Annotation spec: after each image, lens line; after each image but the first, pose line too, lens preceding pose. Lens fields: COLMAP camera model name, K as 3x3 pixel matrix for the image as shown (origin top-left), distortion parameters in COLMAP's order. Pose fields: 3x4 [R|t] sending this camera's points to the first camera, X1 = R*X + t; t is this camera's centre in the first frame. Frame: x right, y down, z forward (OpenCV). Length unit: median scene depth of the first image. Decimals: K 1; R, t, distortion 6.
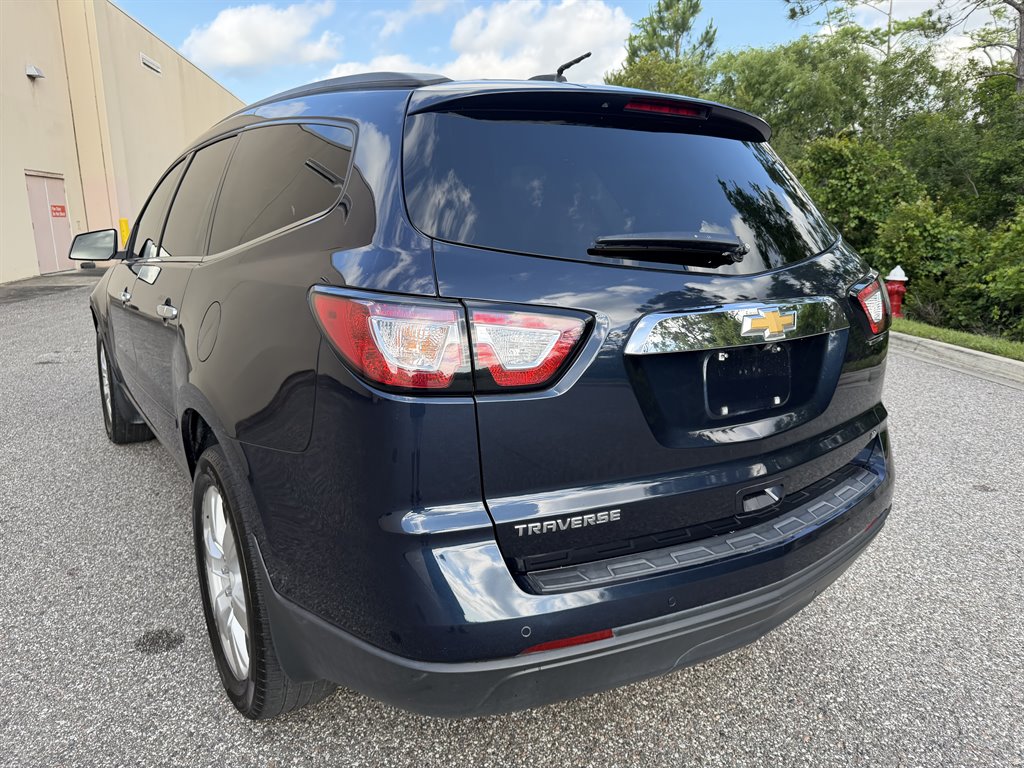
lens RADIAL K [[732.5, 0, 520.0], [0, 732.5, 376.0], [0, 0, 1]] dist [-0.007900, -0.002459]
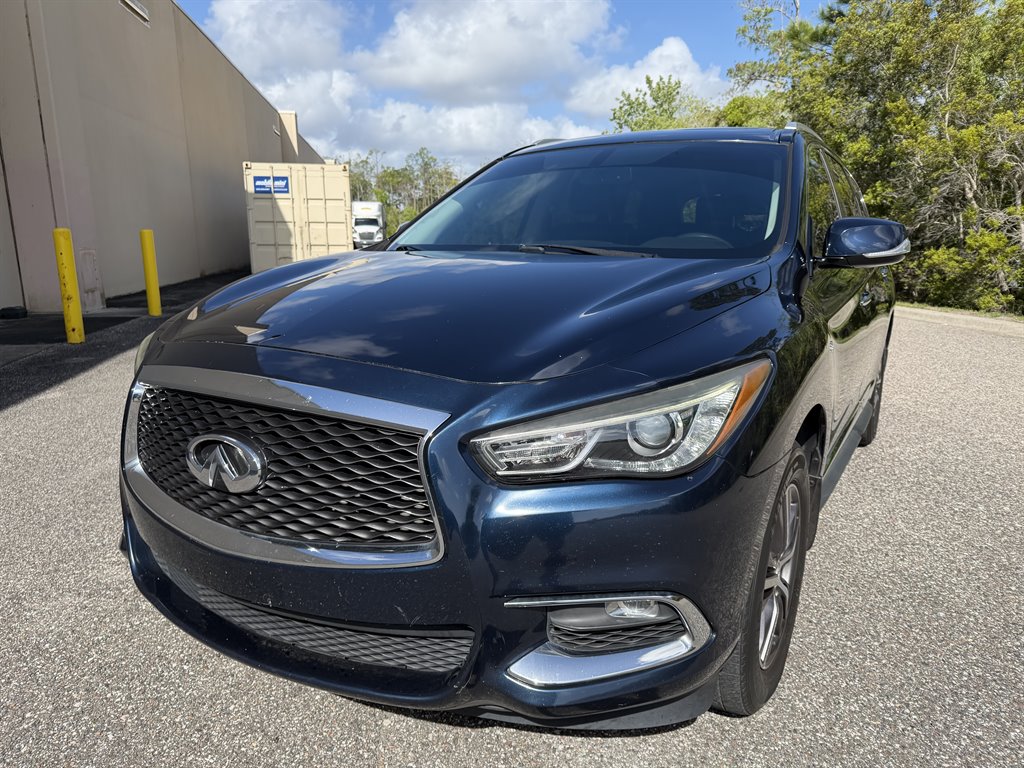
lens RADIAL K [[717.3, 0, 515.9], [0, 717.3, 398.3], [0, 0, 1]] dist [0.002012, -0.003878]
pose [[0.999971, -0.007505, 0.000954, -0.933435], [0.007494, 0.999906, 0.011520, -0.411599], [-0.001041, -0.011512, 0.999933, 2.007841]]
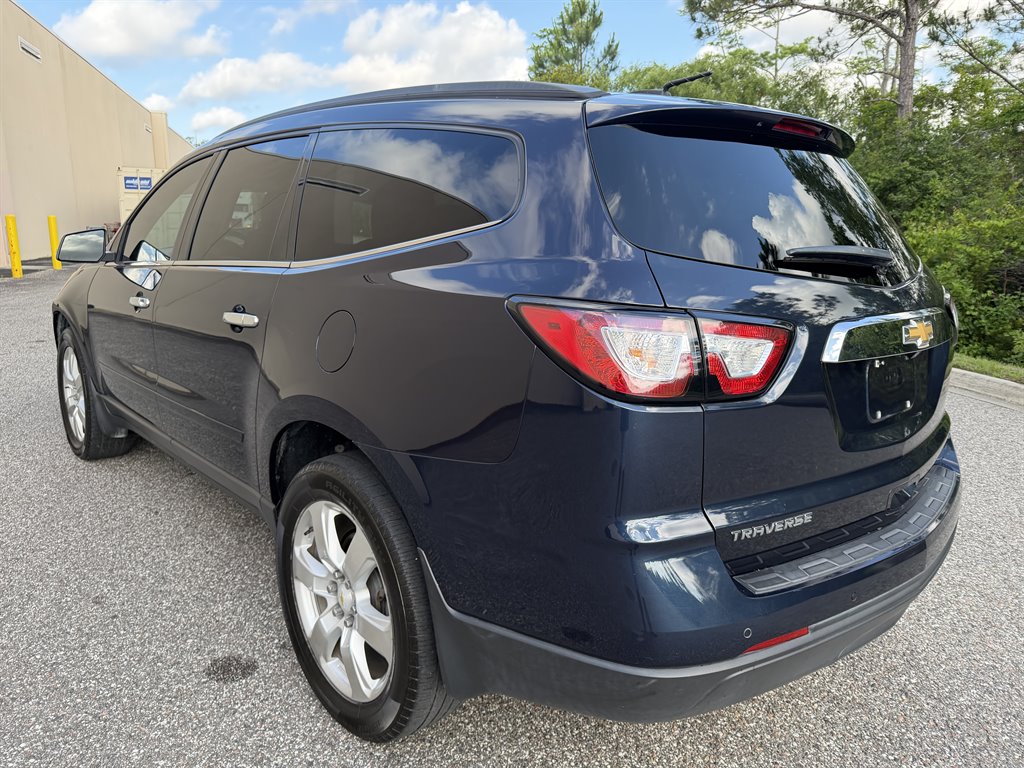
lens RADIAL K [[725.3, 0, 515.3], [0, 725.3, 384.6], [0, 0, 1]] dist [-0.001715, -0.008662]
pose [[0.990293, -0.010938, 0.138563, -0.167598], [0.010249, 0.999931, 0.005684, -0.003493], [-0.138616, -0.004208, 0.990337, 0.015368]]
